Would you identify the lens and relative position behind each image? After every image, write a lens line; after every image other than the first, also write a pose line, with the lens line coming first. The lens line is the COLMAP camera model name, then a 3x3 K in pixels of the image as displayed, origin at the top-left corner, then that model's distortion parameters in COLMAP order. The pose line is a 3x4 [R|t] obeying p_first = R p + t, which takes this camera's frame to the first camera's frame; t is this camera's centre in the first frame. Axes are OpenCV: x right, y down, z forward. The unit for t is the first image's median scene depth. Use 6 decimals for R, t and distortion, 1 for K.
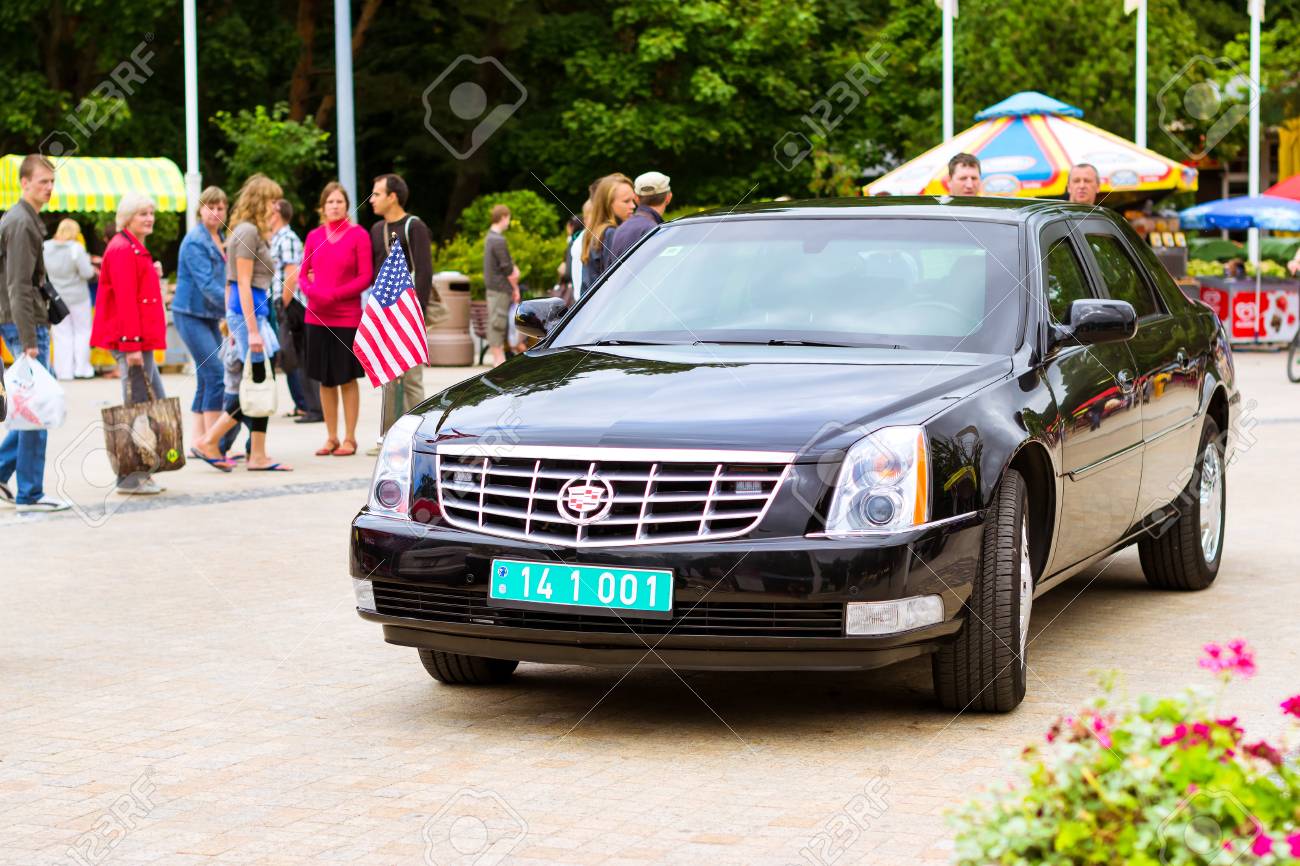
lens RADIAL K [[3663.9, 0, 650.0], [0, 3663.9, 433.0], [0, 0, 1]] dist [-0.048645, 0.369908]
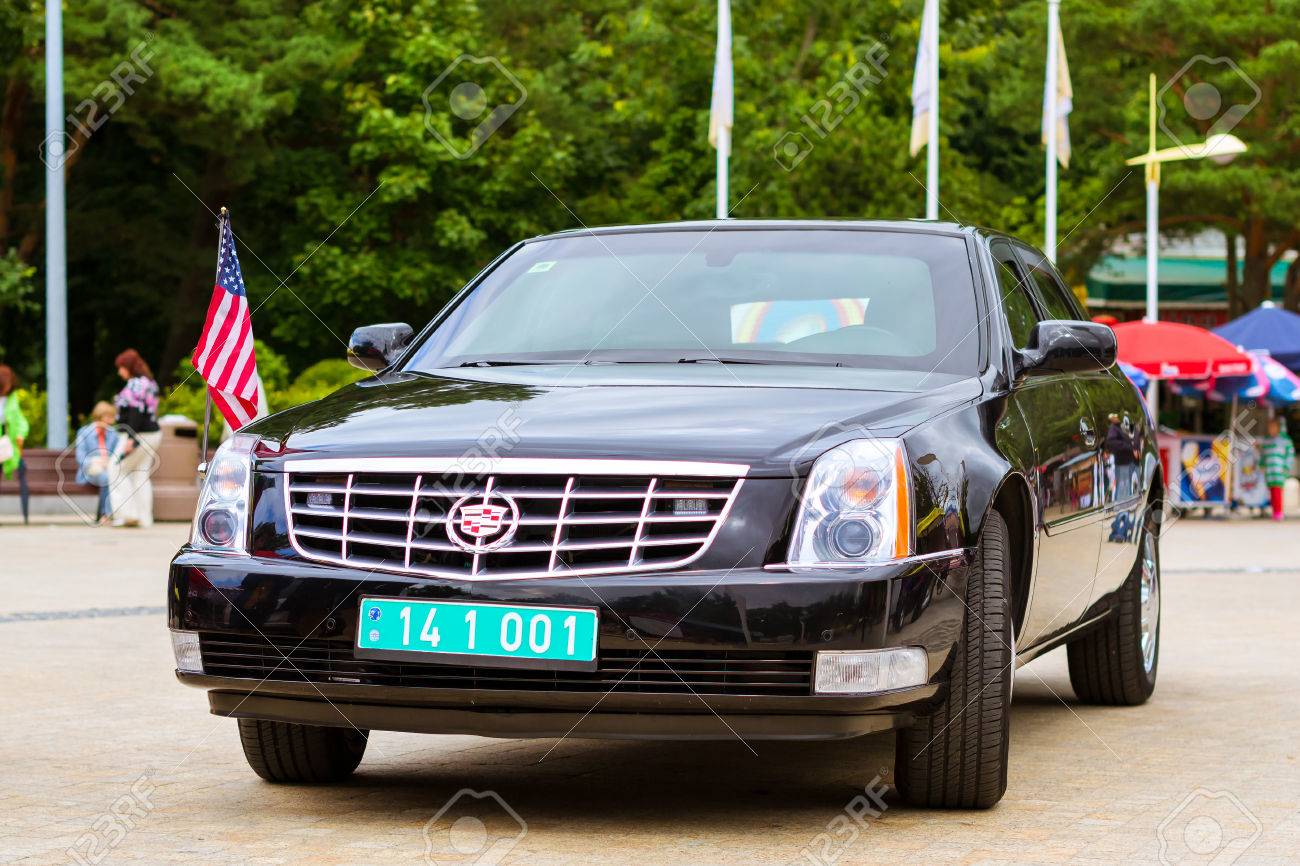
lens RADIAL K [[3663.9, 0, 650.0], [0, 3663.9, 433.0], [0, 0, 1]] dist [-0.048645, 0.369908]
pose [[0.994532, 0.014146, 0.103474, -0.057563], [-0.005747, 0.996696, -0.081021, 0.056776], [-0.104278, 0.079983, 0.991327, 0.194373]]
